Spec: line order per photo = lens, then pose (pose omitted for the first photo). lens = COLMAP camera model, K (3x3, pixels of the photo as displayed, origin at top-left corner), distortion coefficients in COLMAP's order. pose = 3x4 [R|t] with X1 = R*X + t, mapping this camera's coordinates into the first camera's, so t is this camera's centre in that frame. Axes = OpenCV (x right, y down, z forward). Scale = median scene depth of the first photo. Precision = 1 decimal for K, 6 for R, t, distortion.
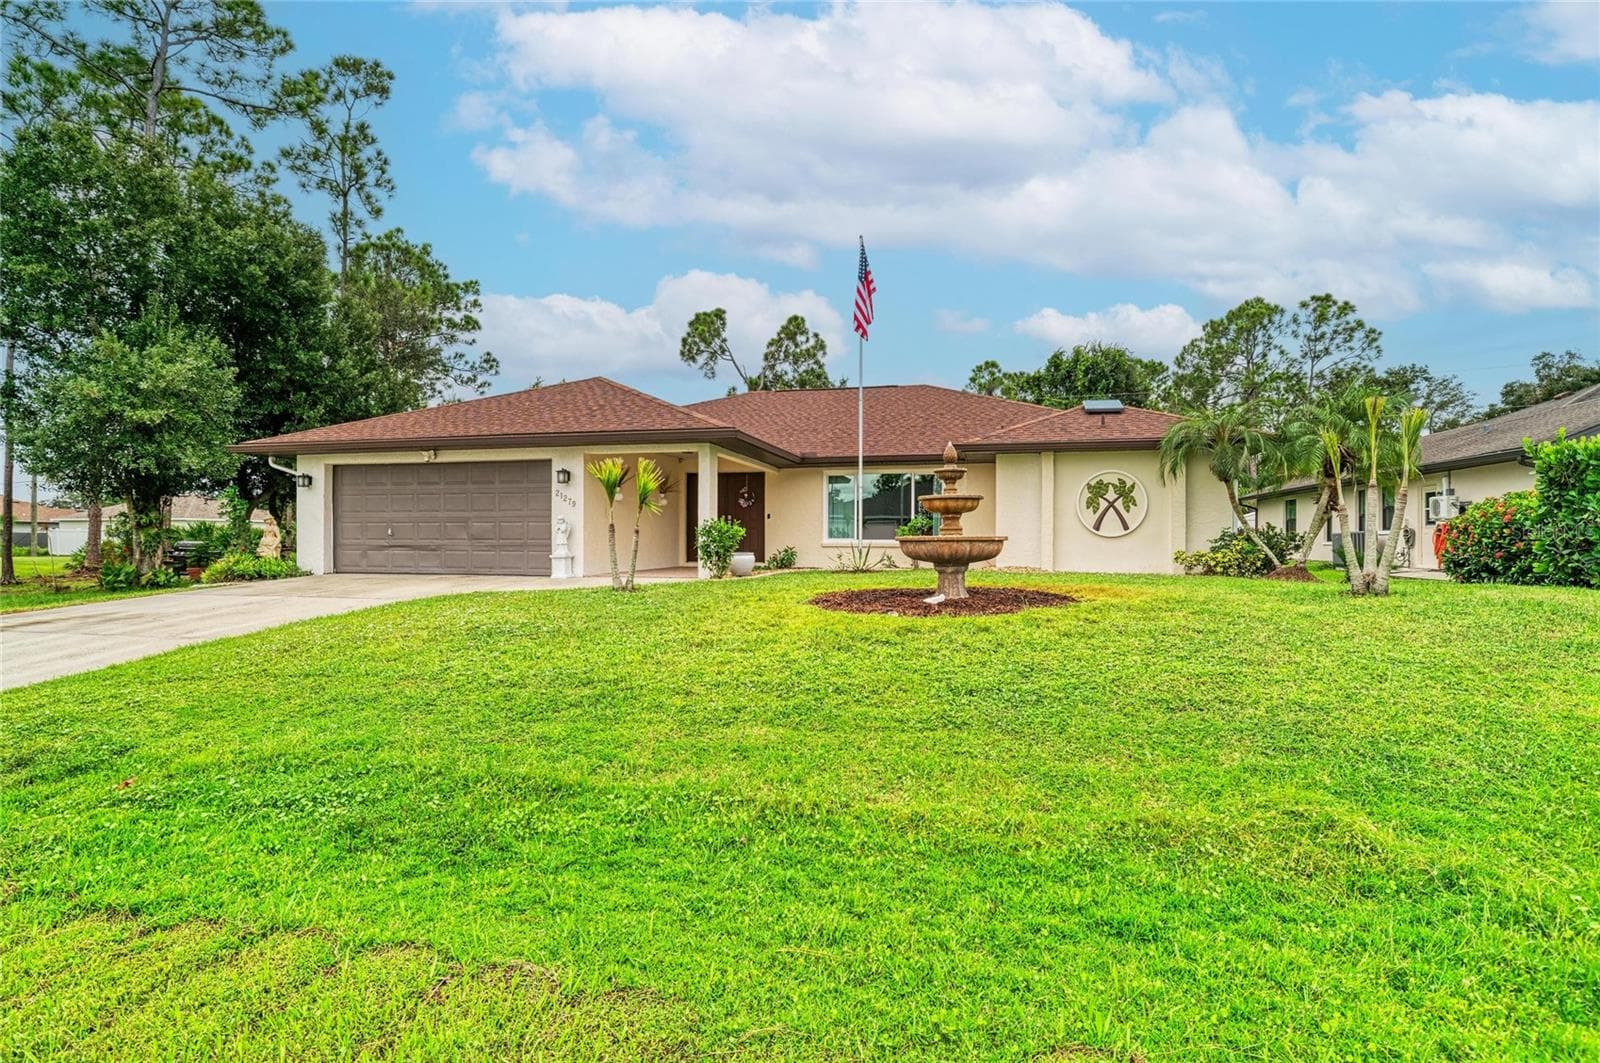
lens RADIAL K [[792.5, 0, 808.1], [0, 792.5, 535.6], [0, 0, 1]] dist [0.003174, 0.001154]
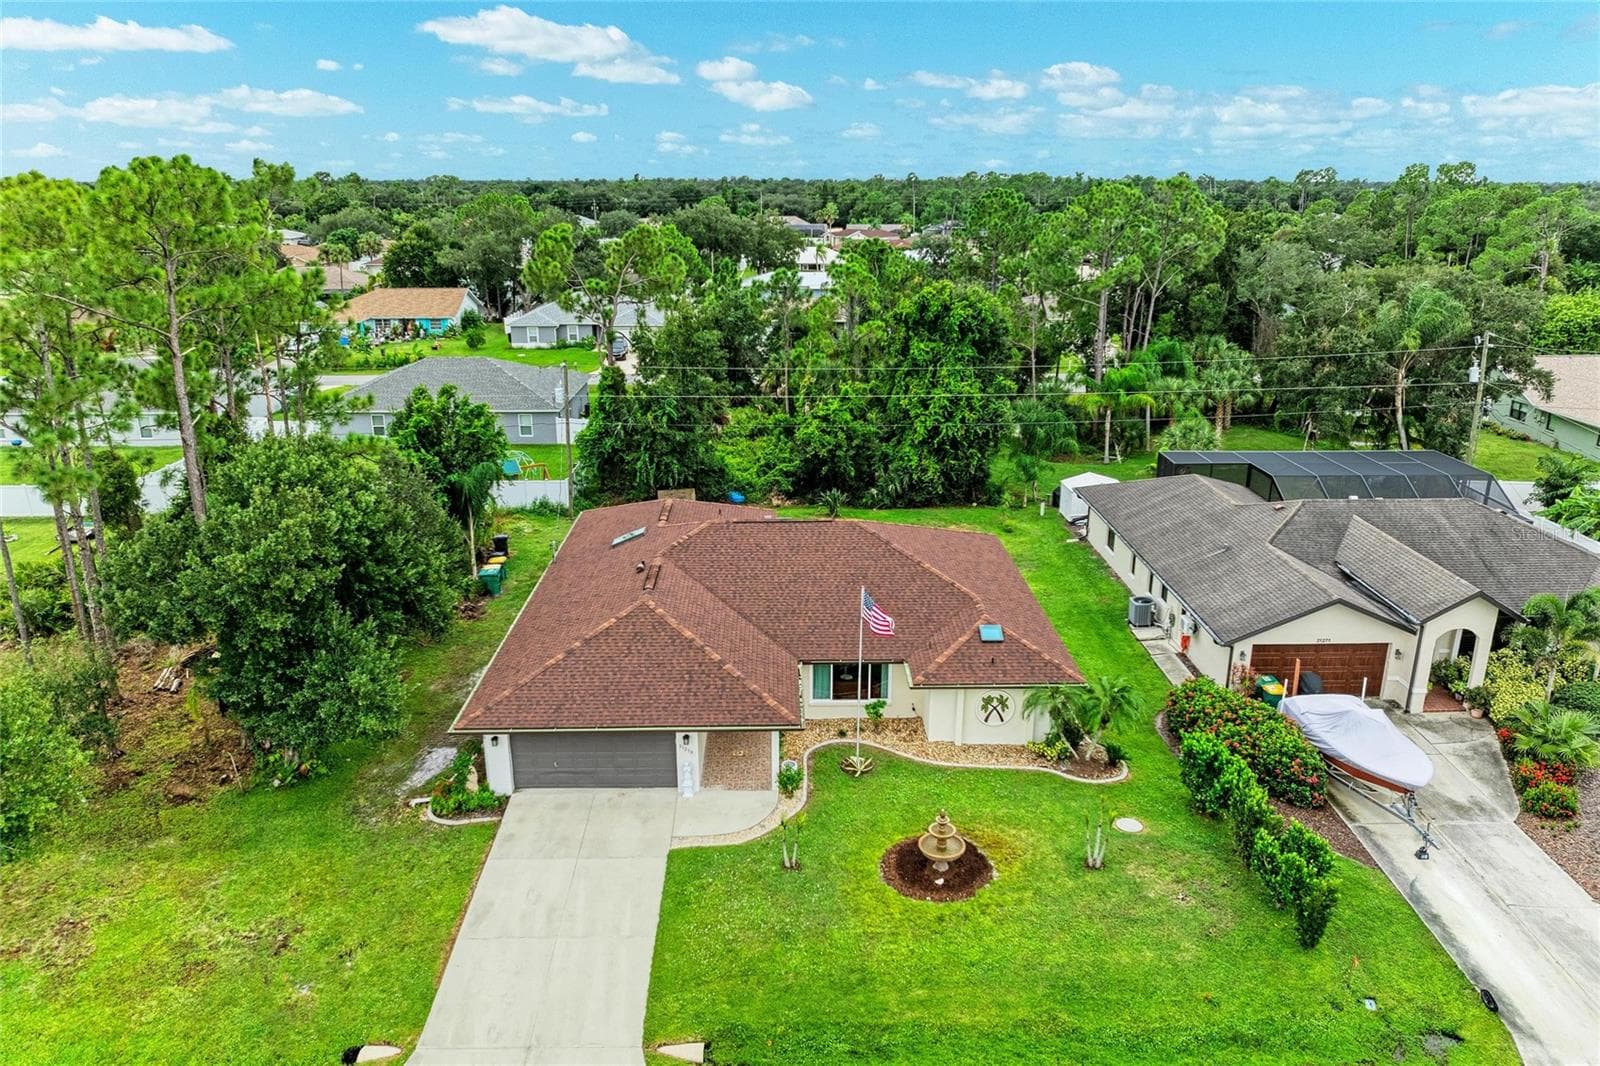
lens RADIAL K [[1113.0, 0, 805.9], [0, 1113.0, 533.4], [0, 0, 1]] dist [-0.005947, -0.008530]
pose [[0.969817, -0.076551, 0.231506, -0.505759], [0.000775, 0.950404, 0.311016, -1.065191], [-0.243833, -0.301449, 0.921778, -0.938691]]
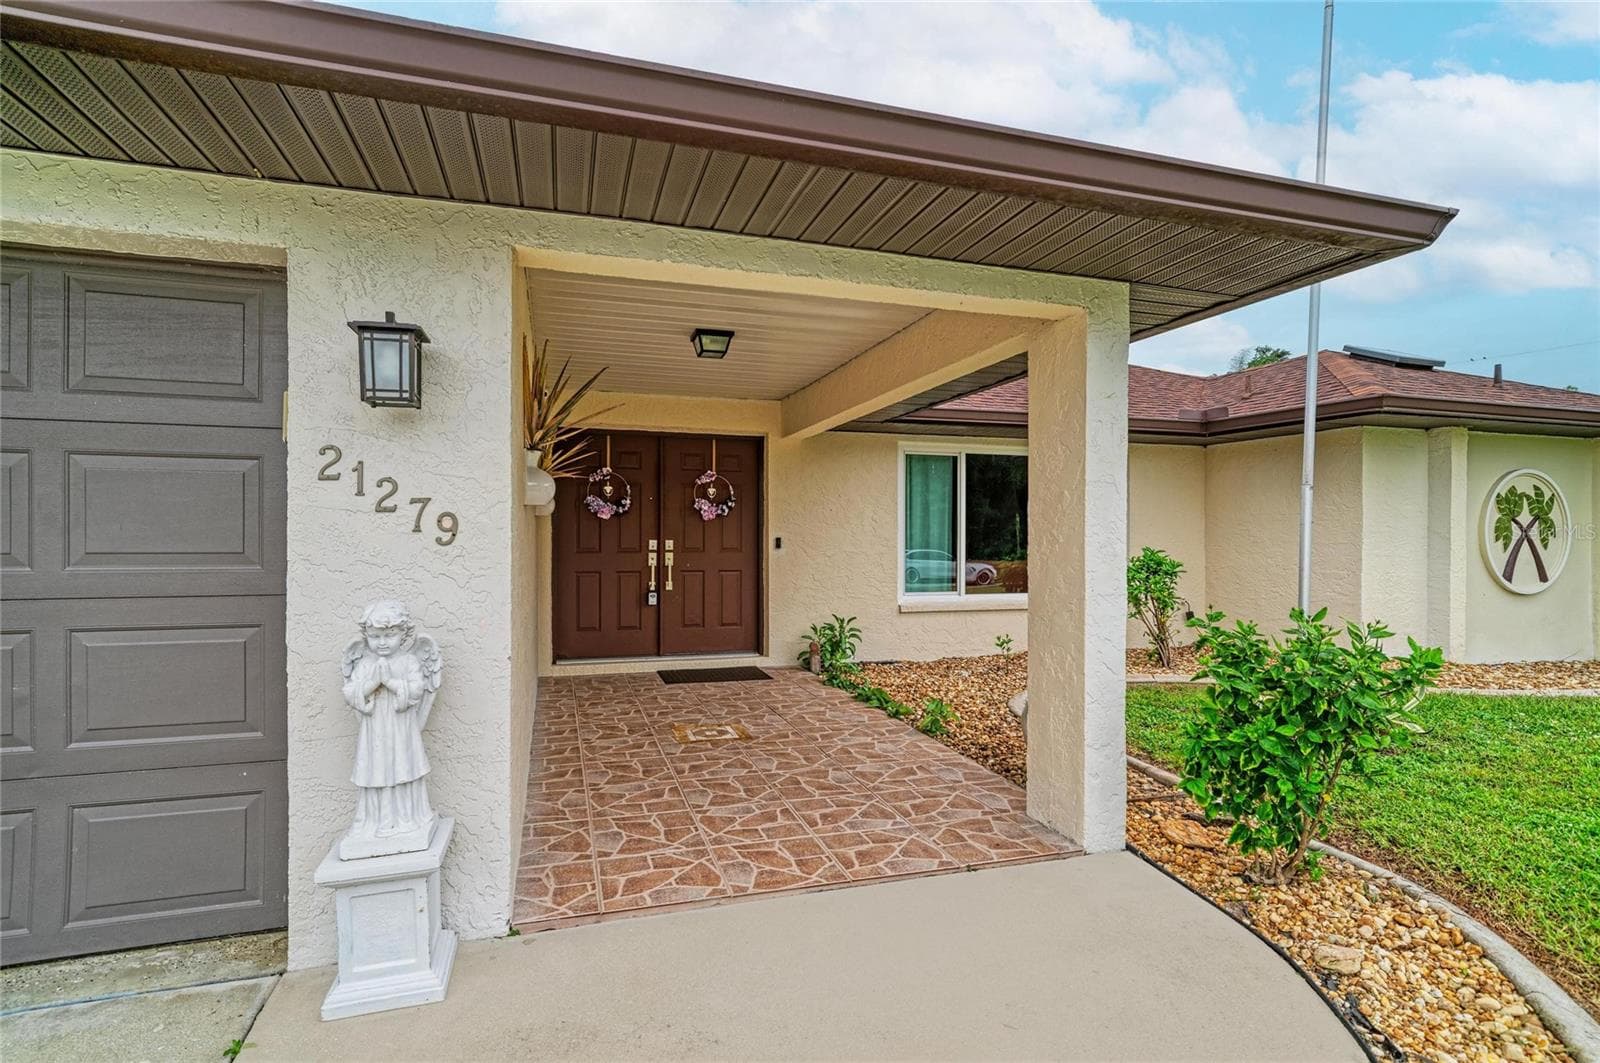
lens RADIAL K [[792.5, 0, 808.1], [0, 792.5, 535.6], [0, 0, 1]] dist [0.003174, 0.001154]
pose [[0.861290, 0.001444, 0.508111, -0.282549], [-0.005209, 0.999969, 0.005988, -0.035740], [-0.508086, -0.007805, 0.861271, 0.723218]]
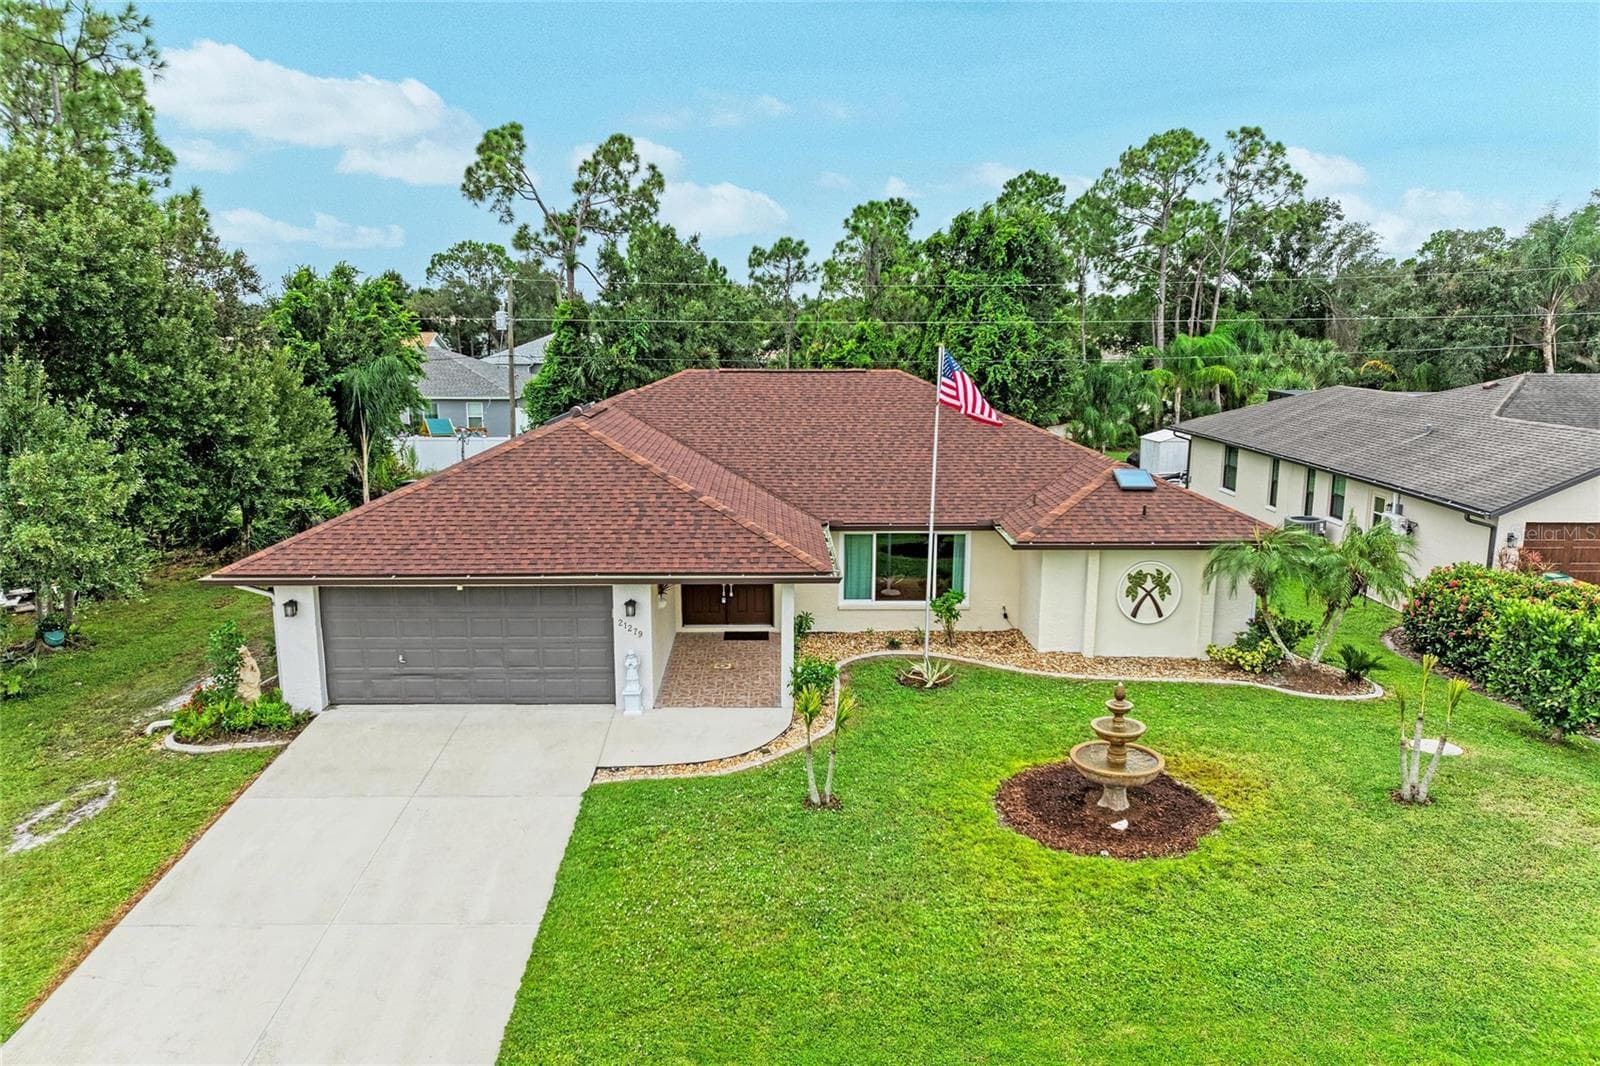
lens RADIAL K [[1113.0, 0, 805.9], [0, 1113.0, 533.4], [0, 0, 1]] dist [-0.005947, -0.008530]
pose [[0.968158, -0.045391, 0.246192, -0.379019], [-0.002659, 0.981505, 0.191417, -0.364834], [-0.250327, -0.185976, 0.950131, -0.242709]]
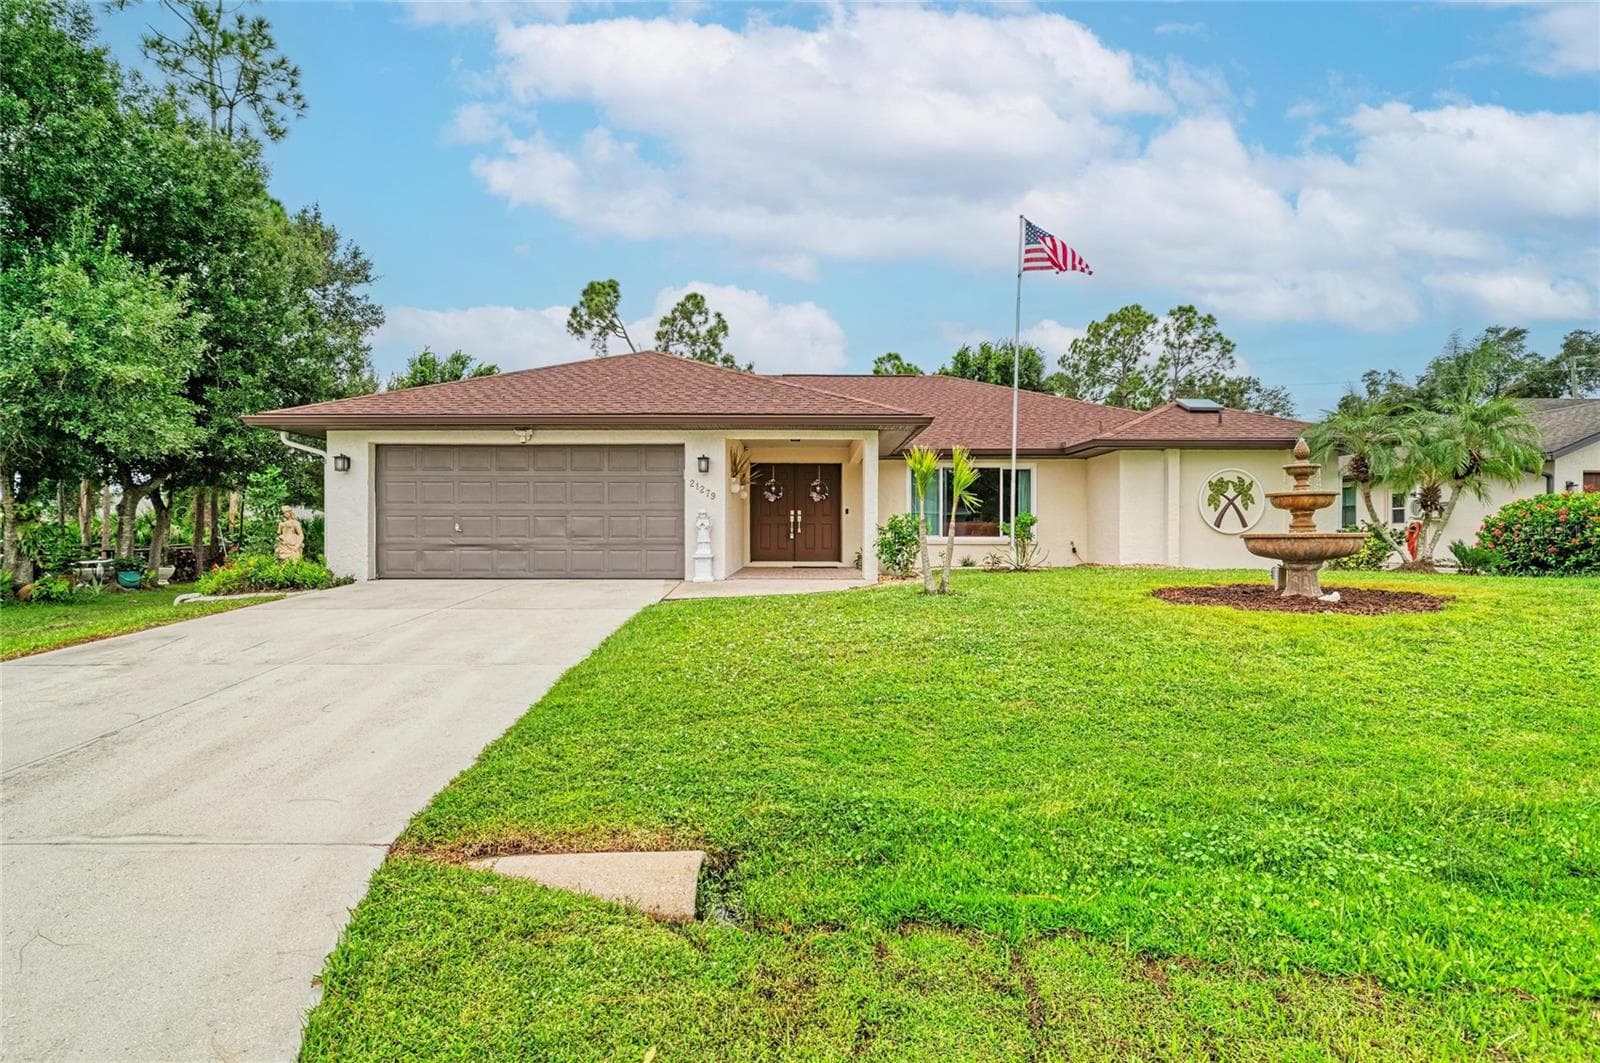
lens RADIAL K [[845.8, 0, 807.0], [0, 845.8, 524.6], [0, 0, 1]] dist [0.004119, 0.000096]
pose [[0.972848, 0.002623, 0.231429, -0.366881], [-0.000266, 0.999948, -0.010213, 0.000771], [-0.231444, 0.009875, 0.972798, 0.064582]]
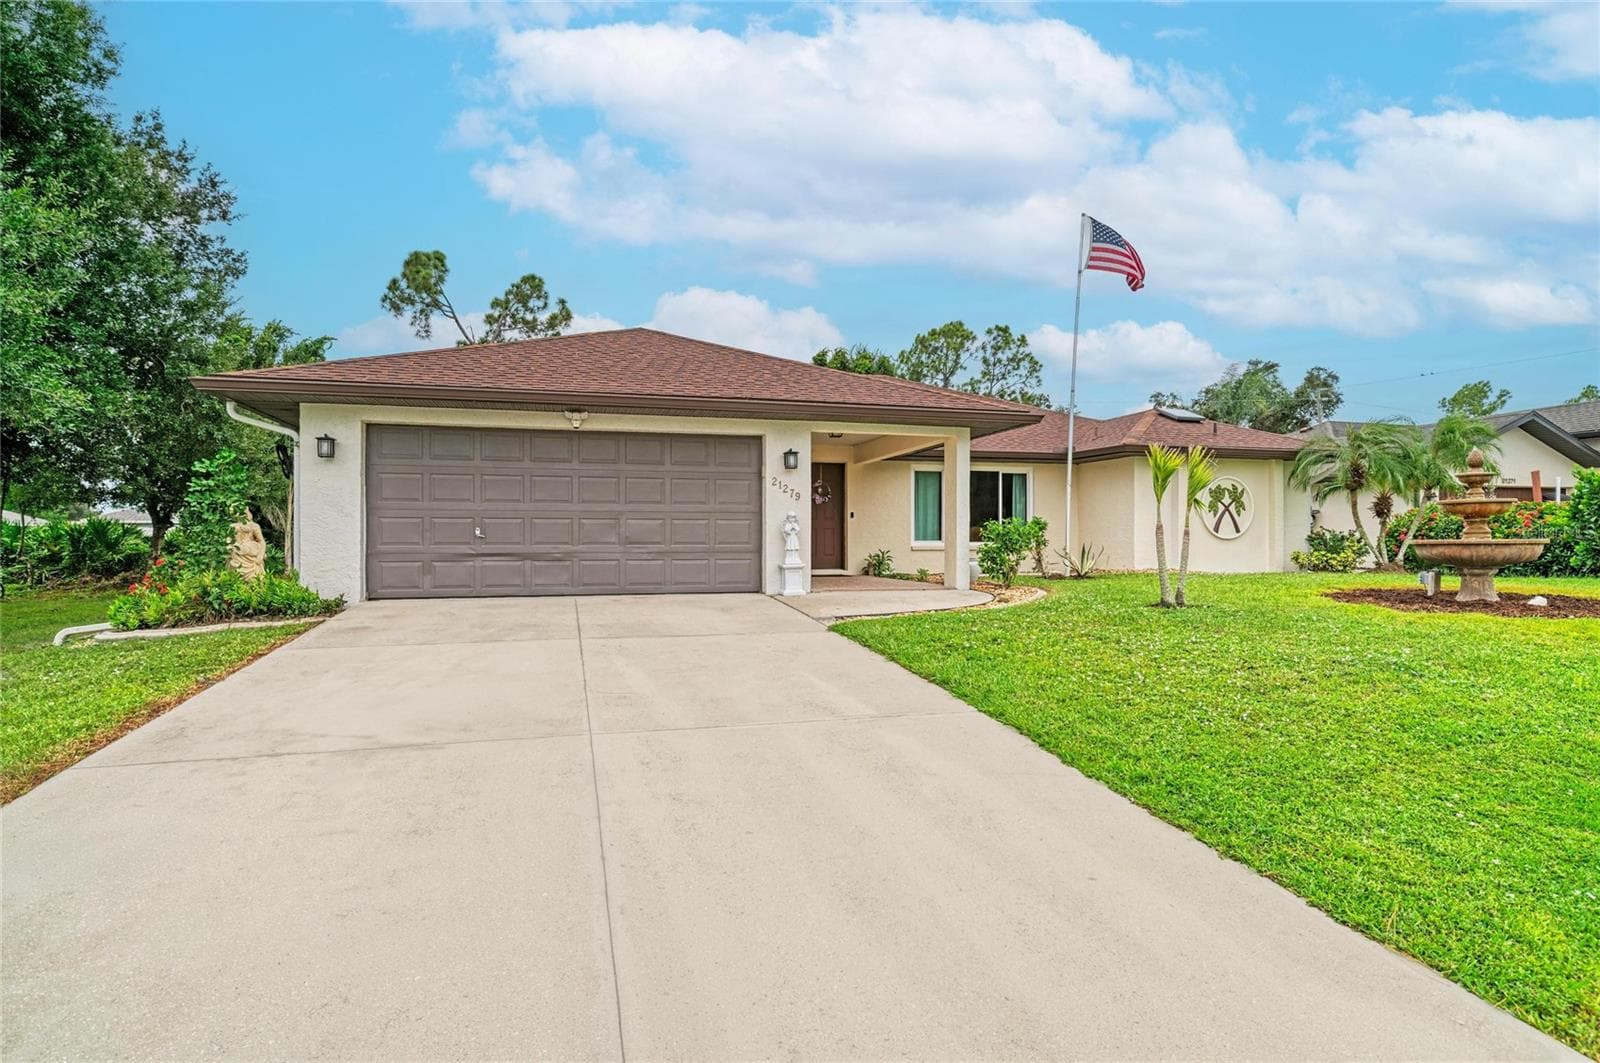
lens RADIAL K [[840.1, 0, 809.9], [0, 840.1, 533.6], [0, 0, 1]] dist [0.018846, -0.022336]
pose [[0.875284, 0.001790, 0.483606, -0.604132], [0.000384, 0.999990, -0.004396, -0.000766], [-0.483609, 0.004033, 0.875275, 0.258398]]
